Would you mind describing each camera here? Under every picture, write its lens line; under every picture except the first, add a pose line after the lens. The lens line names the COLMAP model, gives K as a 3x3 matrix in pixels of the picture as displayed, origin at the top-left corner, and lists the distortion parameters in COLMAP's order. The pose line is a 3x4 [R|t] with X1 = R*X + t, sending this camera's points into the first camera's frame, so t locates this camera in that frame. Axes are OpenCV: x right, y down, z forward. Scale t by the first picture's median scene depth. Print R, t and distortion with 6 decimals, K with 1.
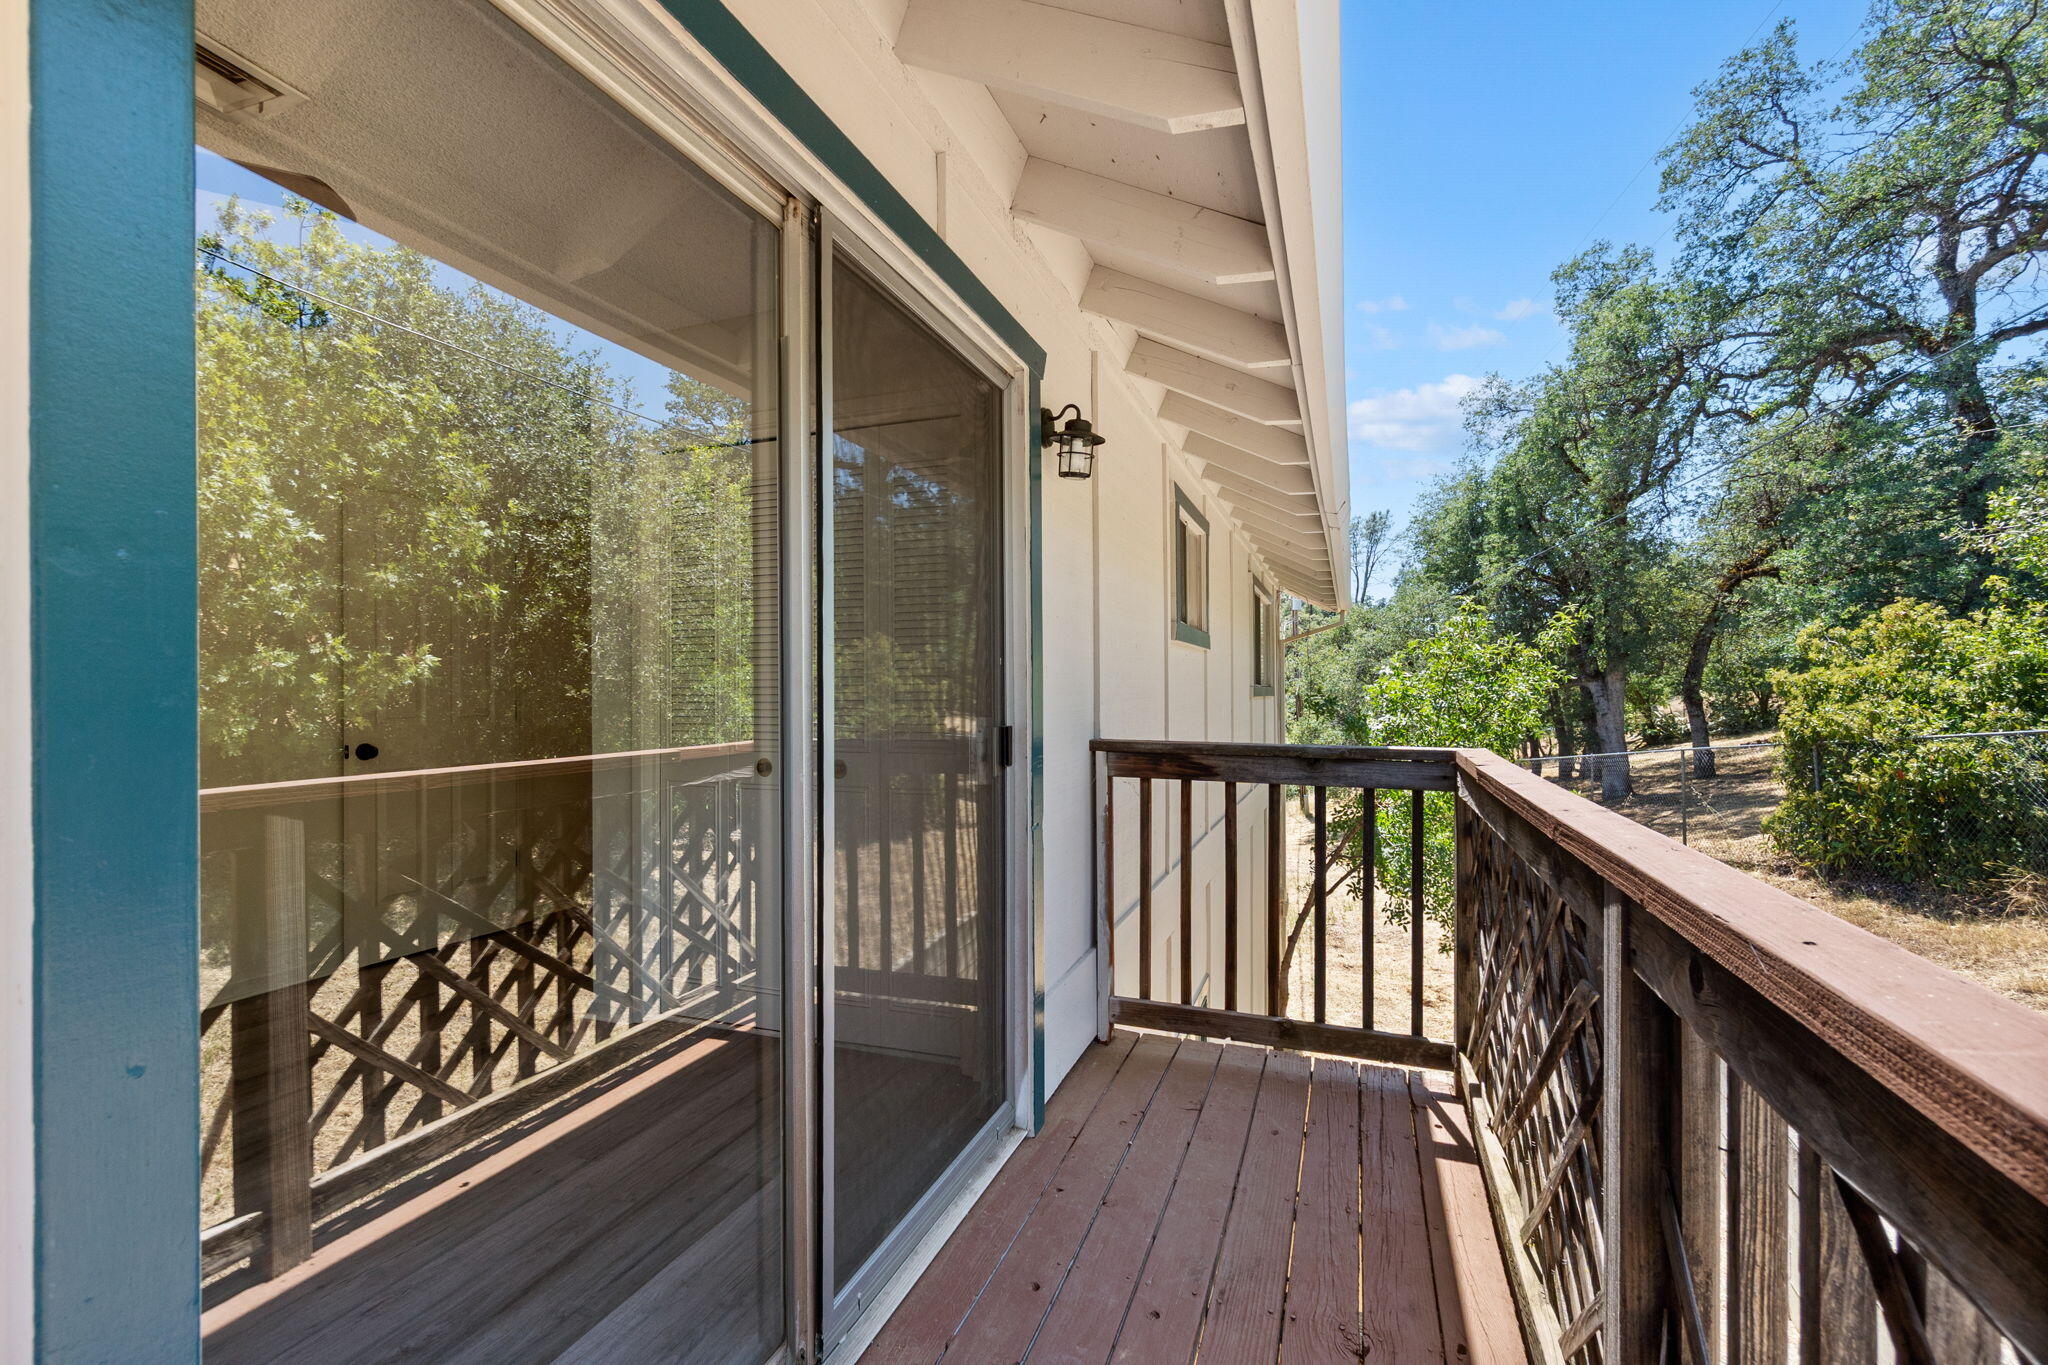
lens RADIAL K [[900.3, 0, 1008.4], [0, 900.3, 695.5], [0, 0, 1]] dist [0.001263, -0.000533]
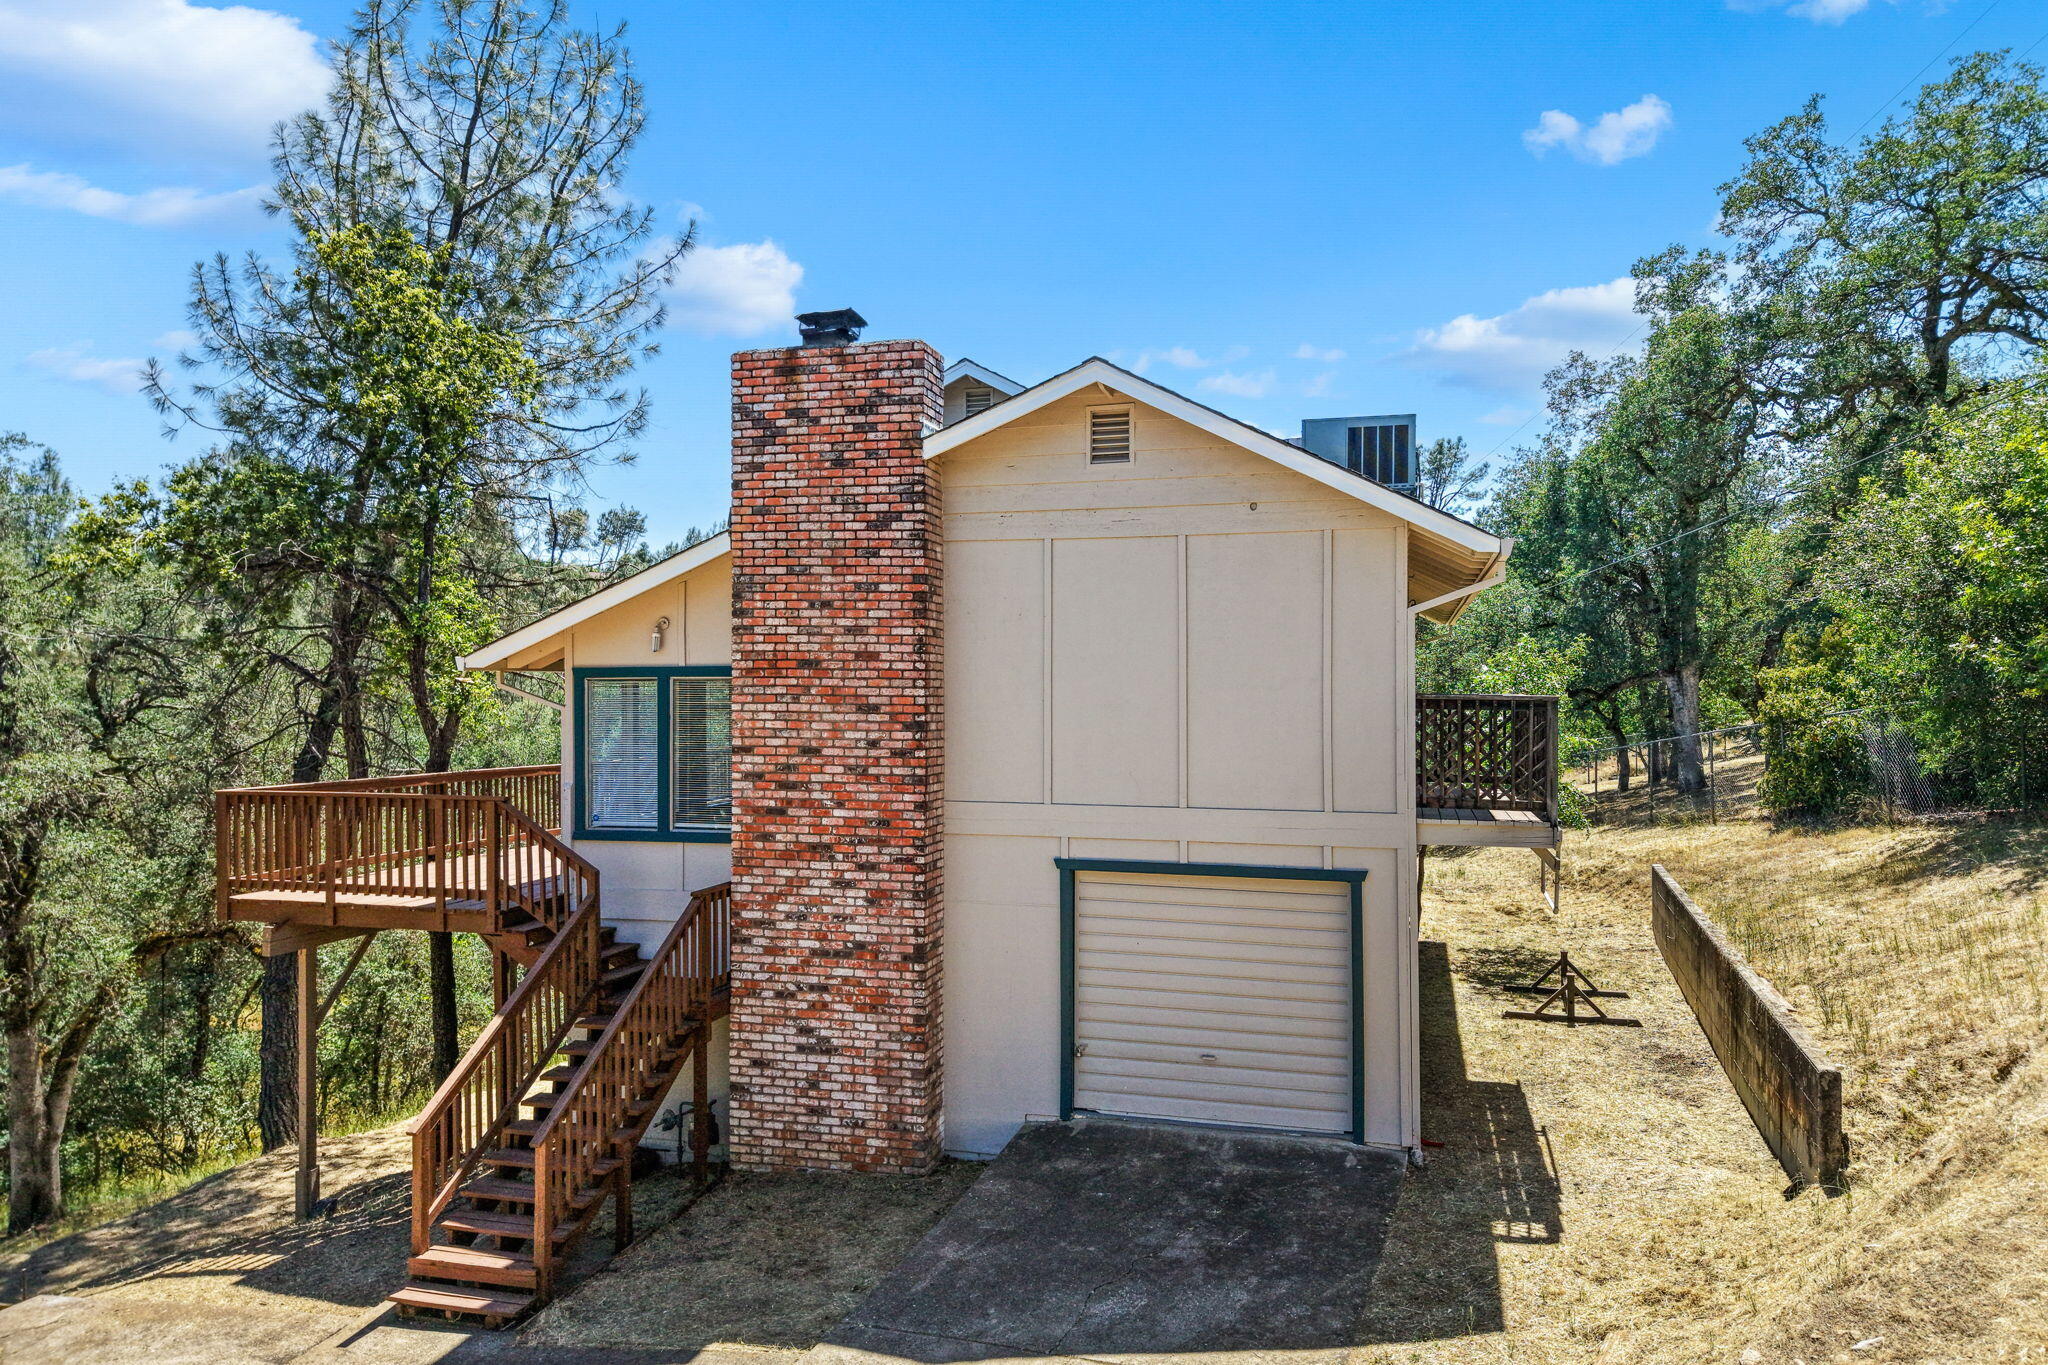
lens RADIAL K [[1379.8, 0, 1036.6], [0, 1379.8, 691.7], [0, 0, 1]] dist [0.043693, -0.010205]
pose [[0.994469, 0.001598, 0.105018, -0.269798], [-0.001162, 0.999990, -0.004214, 0.010851], [-0.105024, 0.004069, 0.994461, -0.586181]]
